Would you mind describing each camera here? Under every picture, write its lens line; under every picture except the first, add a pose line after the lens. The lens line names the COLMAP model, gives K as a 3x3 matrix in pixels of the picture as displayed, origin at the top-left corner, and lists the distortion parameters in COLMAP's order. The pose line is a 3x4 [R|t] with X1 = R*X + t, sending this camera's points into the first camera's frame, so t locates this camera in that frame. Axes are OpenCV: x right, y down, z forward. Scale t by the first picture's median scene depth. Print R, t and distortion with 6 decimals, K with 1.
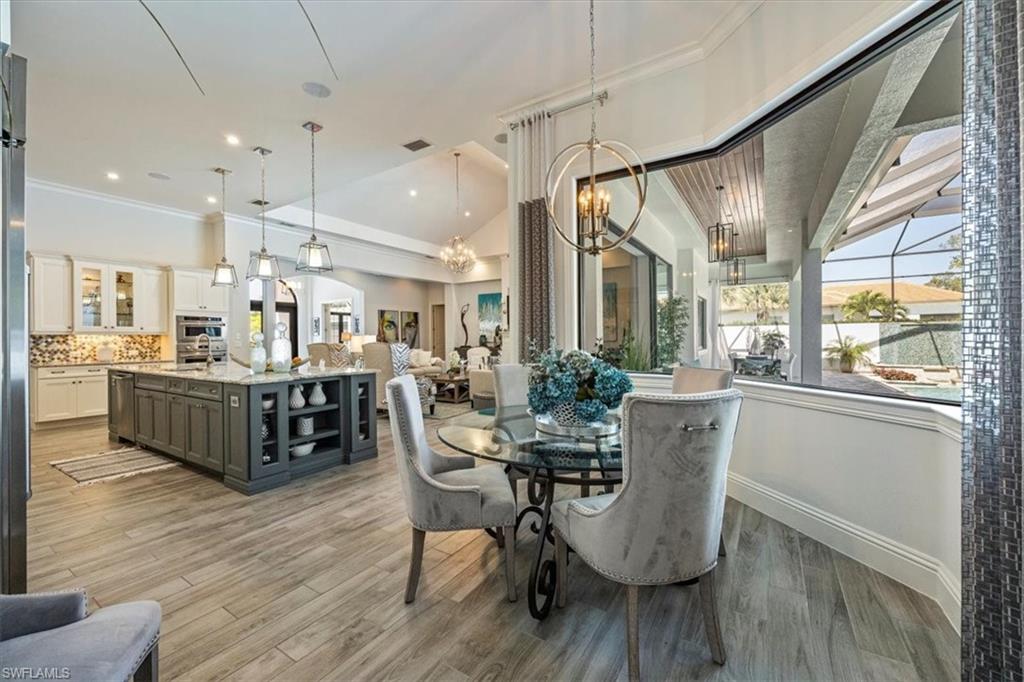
lens RADIAL K [[407.8, 0, 512.0], [0, 407.8, 341.0], [0, 0, 1]] dist [0.000229, -0.000003]
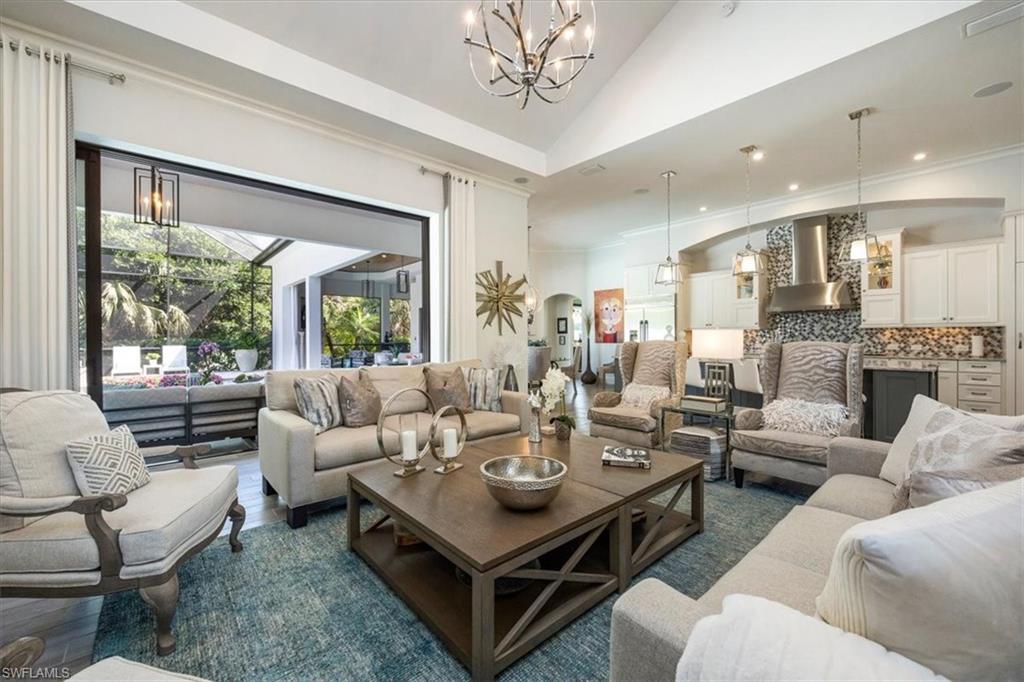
lens RADIAL K [[407.8, 0, 512.0], [0, 407.8, 341.0], [0, 0, 1]] dist [0.000229, -0.000003]
pose [[-0.957088, 0.011753, 0.289559, -0.093608], [0.012702, 0.999918, 0.001398, 0.000589], [-0.289519, 0.005016, -0.957159, 0.588843]]
